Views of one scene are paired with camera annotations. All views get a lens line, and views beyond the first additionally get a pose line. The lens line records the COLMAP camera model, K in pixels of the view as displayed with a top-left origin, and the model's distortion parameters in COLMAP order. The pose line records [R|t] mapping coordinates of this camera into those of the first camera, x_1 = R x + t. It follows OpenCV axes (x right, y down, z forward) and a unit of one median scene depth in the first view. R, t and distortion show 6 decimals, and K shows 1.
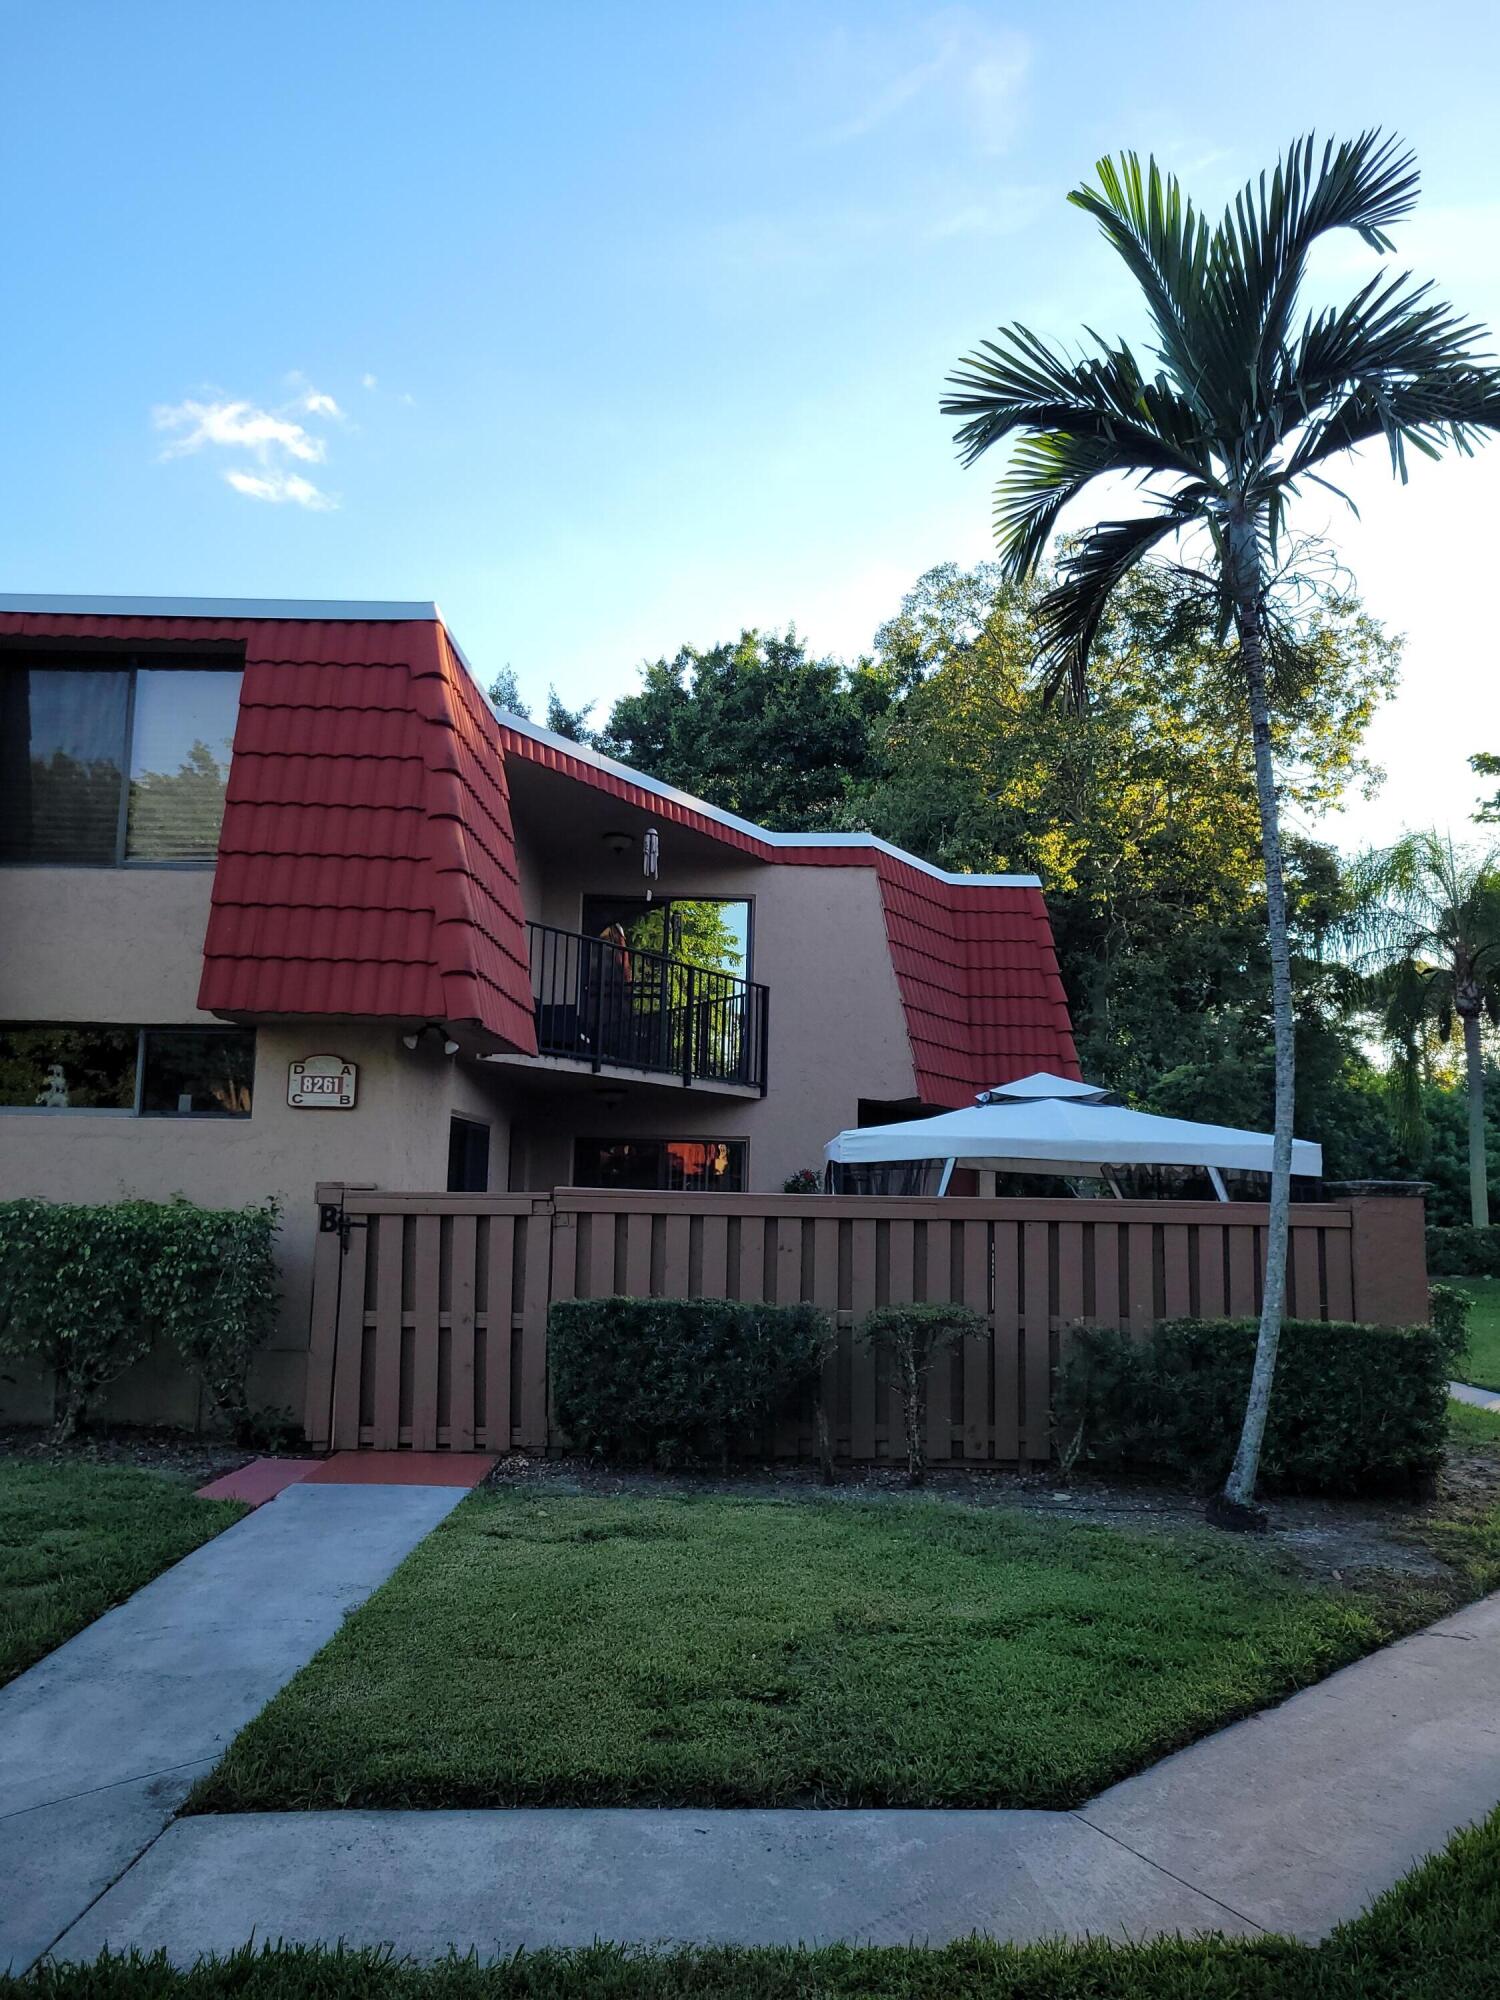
lens RADIAL K [[1441.5, 0, 750.0], [0, 1441.5, 1000.0], [0, 0, 1]] dist [0.004419, 0.080391]
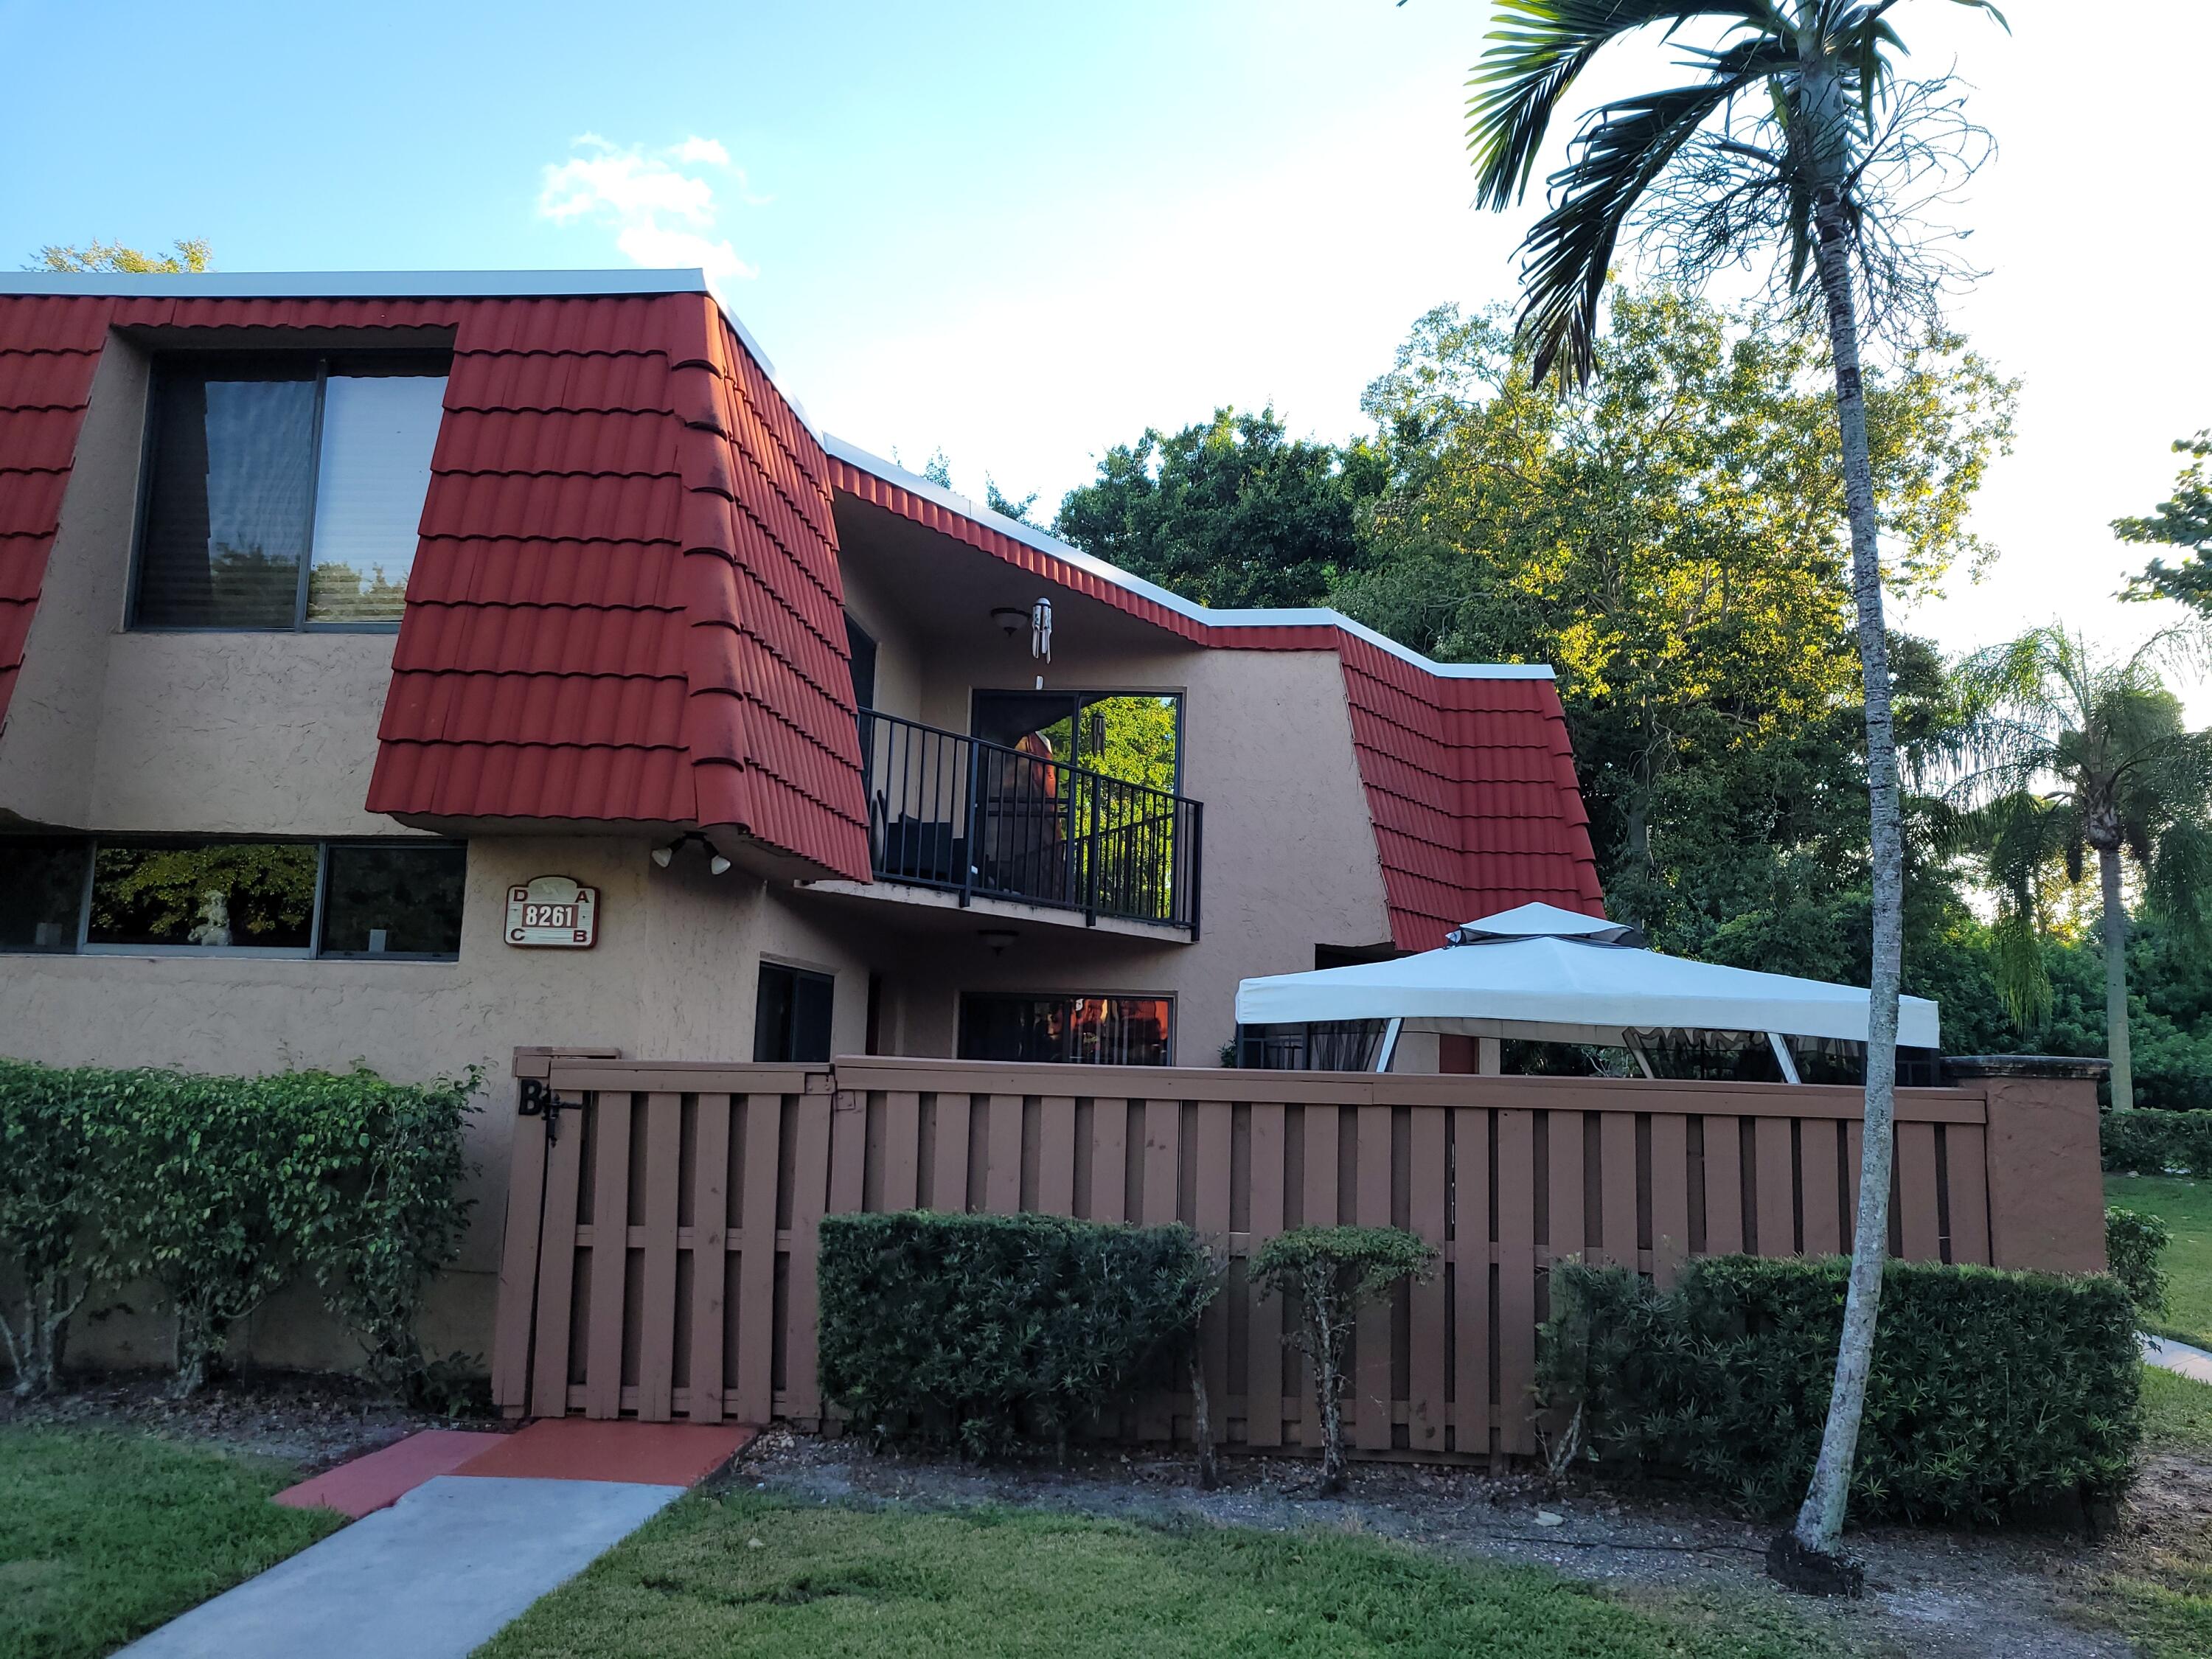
lens RADIAL K [[1651.4, 0, 1117.9], [0, 1651.4, 838.2], [0, 0, 1]] dist [0.041956, -0.010765]
pose [[0.997597, -0.002452, -0.069239, 0.057399], [0.002440, 0.999997, -0.000263, 0.020160], [0.069239, 0.000094, 0.997600, 0.171385]]
